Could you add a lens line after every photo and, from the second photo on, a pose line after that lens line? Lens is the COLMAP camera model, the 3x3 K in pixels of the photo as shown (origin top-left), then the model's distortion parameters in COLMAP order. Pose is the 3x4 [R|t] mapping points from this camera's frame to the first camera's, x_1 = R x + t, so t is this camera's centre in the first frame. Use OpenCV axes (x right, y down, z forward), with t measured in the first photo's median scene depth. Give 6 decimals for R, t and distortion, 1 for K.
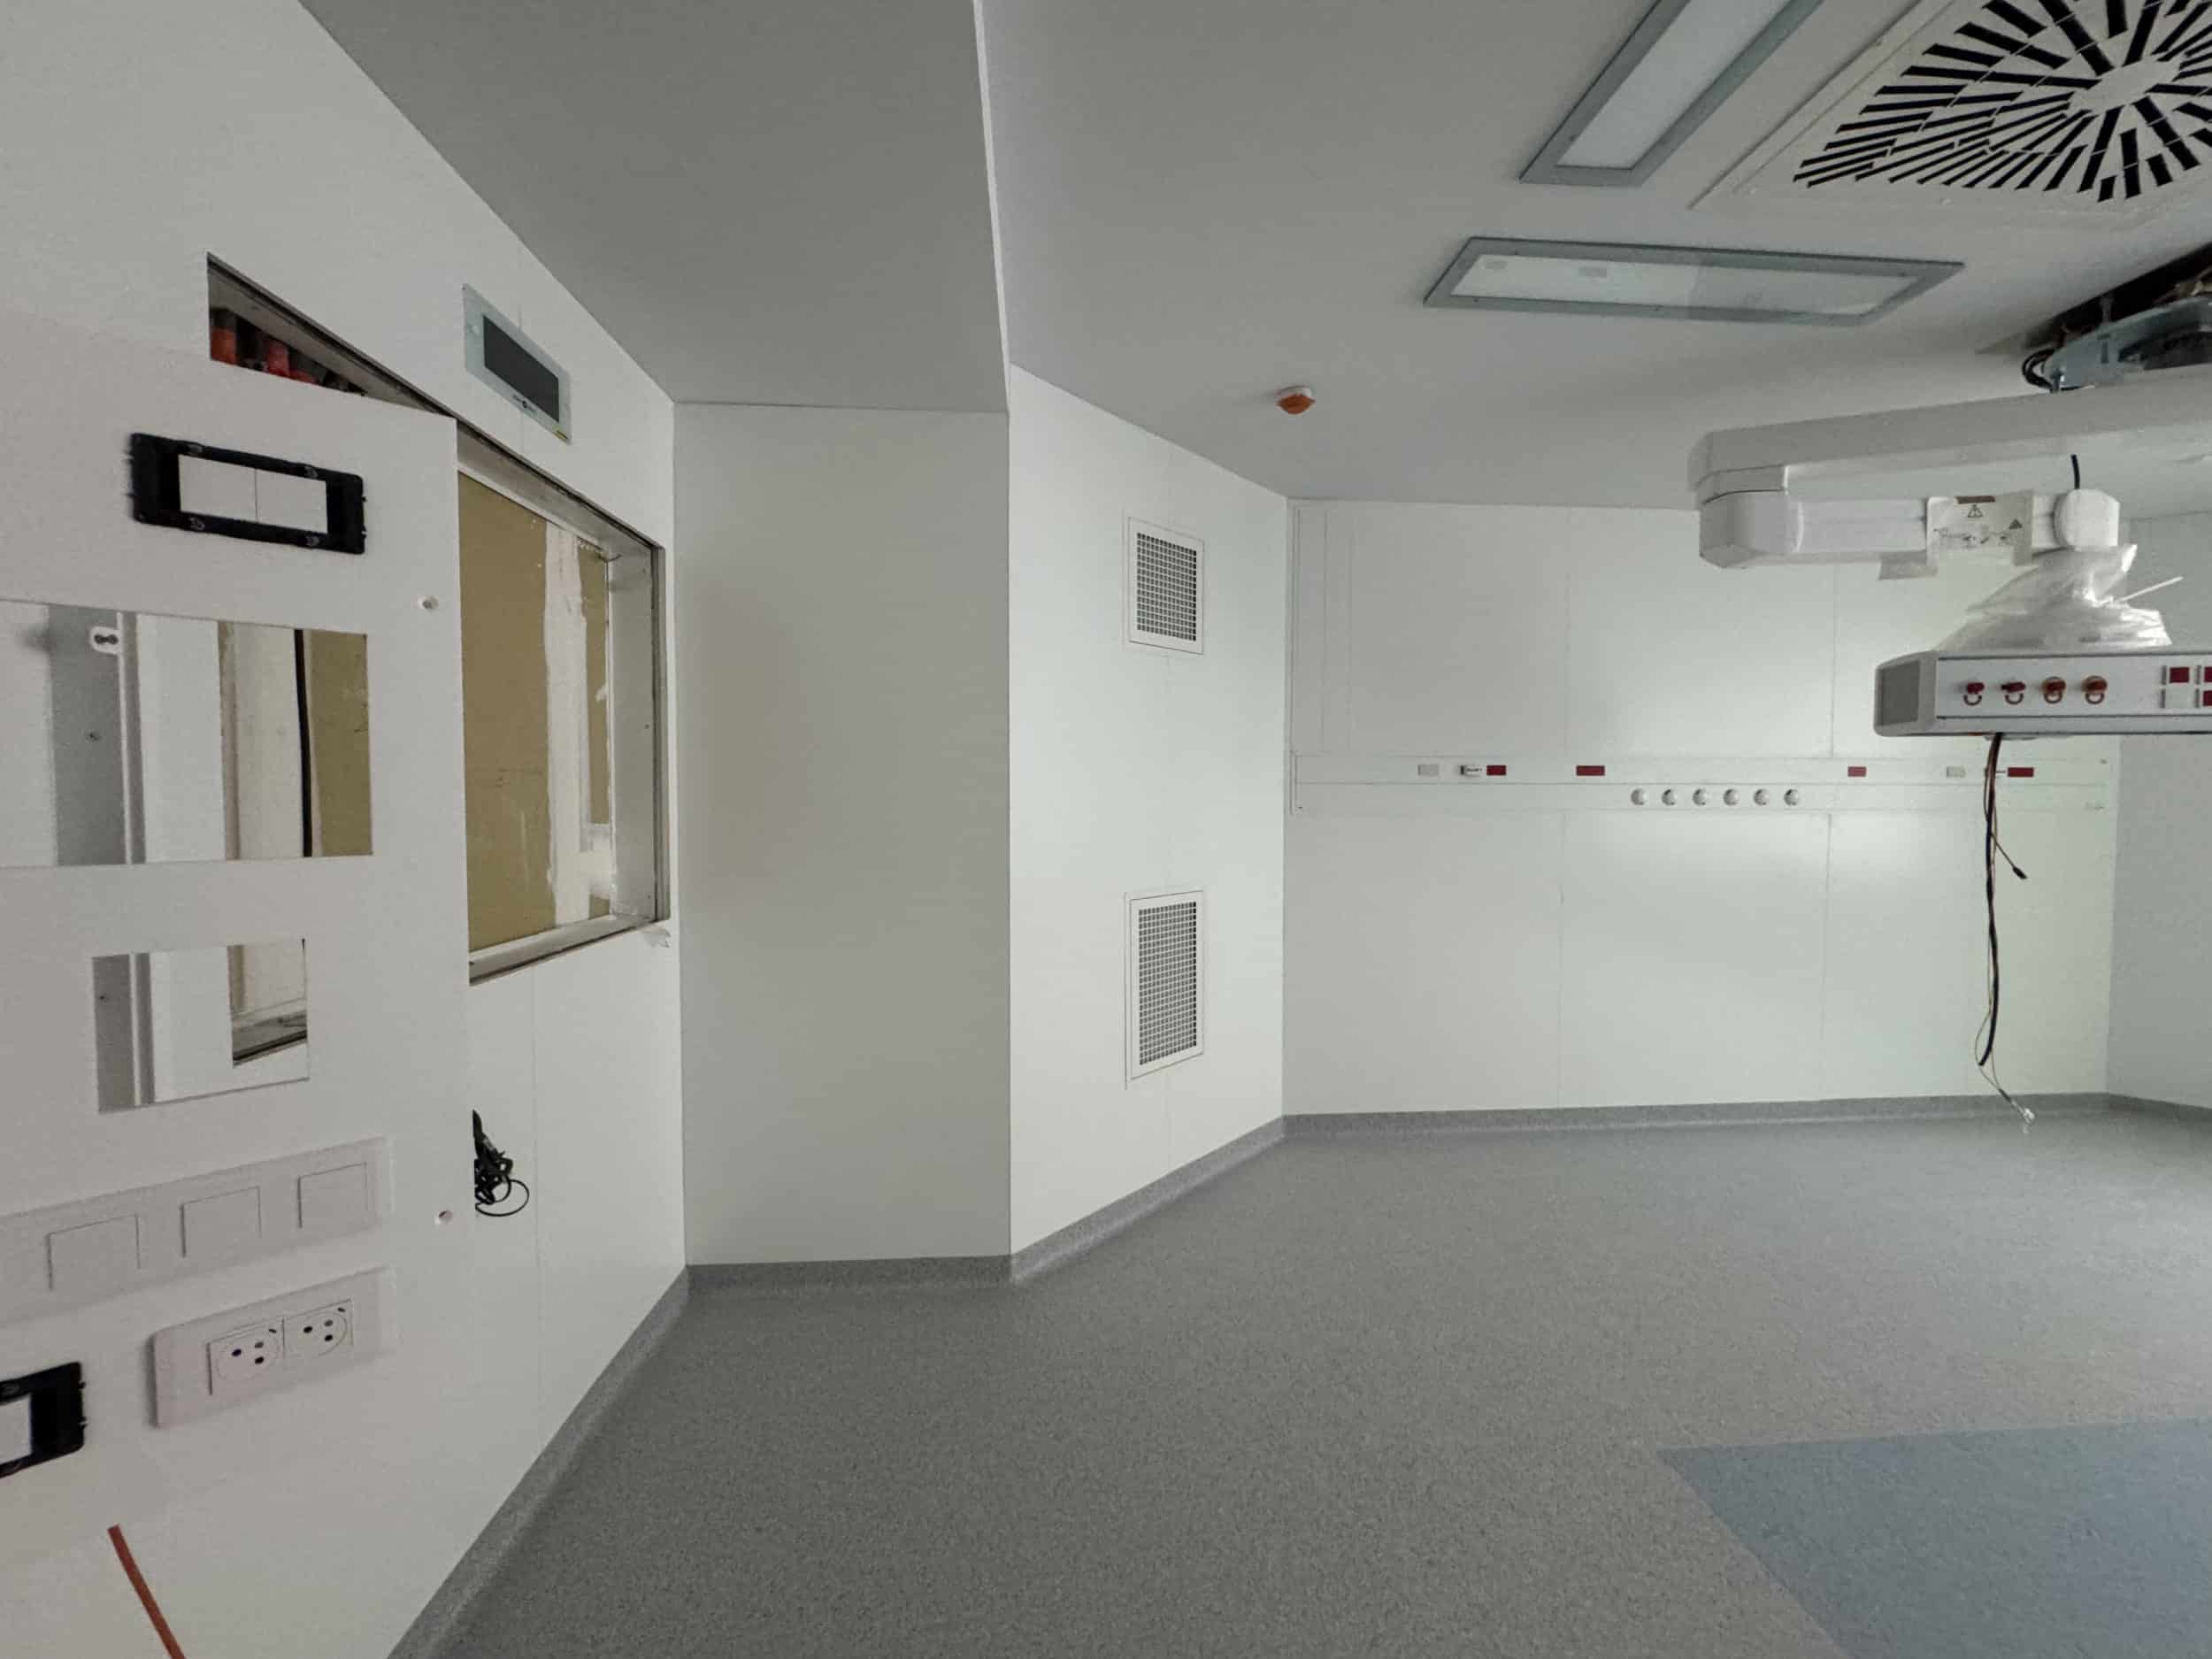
lens RADIAL K [[877.3, 0, 1102.7], [0, 877.3, 834.0], [0, 0, 1]] dist [-0.001603, 0.000341]
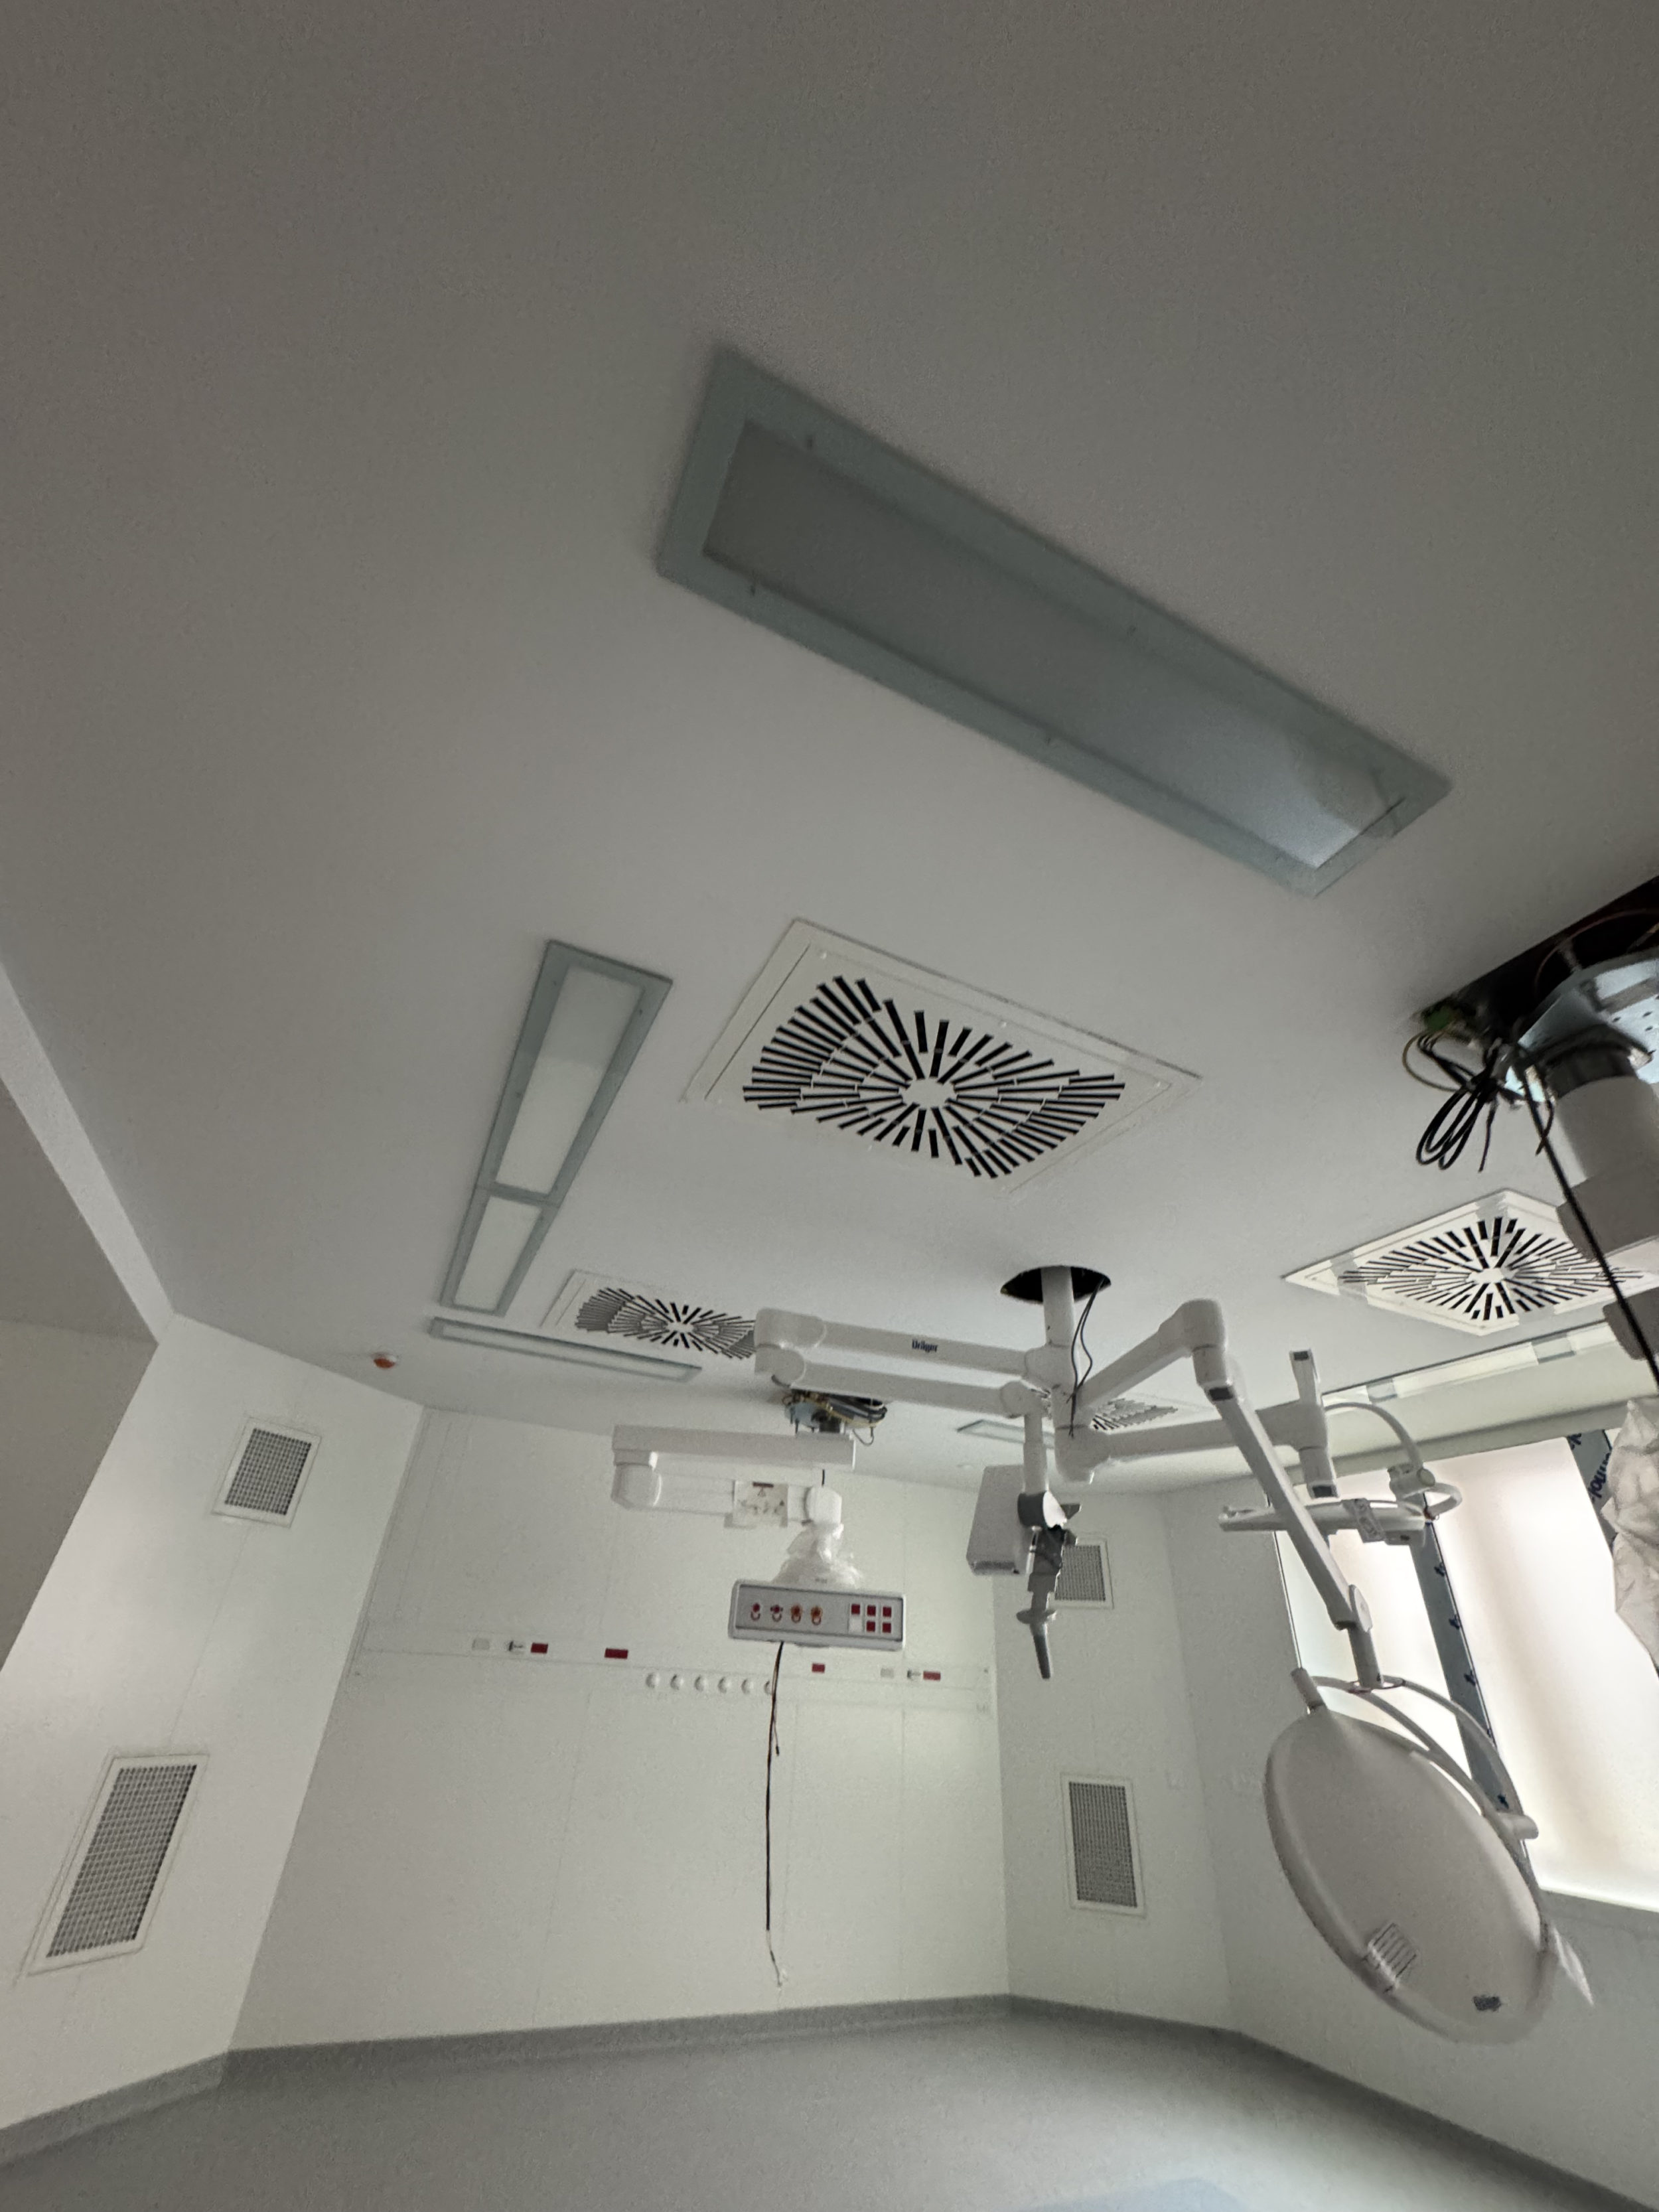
lens RADIAL K [[877.2, 0, 831.0], [0, 877.2, 1110.1], [0, 0, 1]] dist [-0.001603, 0.000341]
pose [[0.930832, 0.240151, 0.275461, 0.451614], [-0.037974, 0.813246, -0.580679, 0.020434], [-0.363468, 0.530055, 0.766115, -0.770820]]
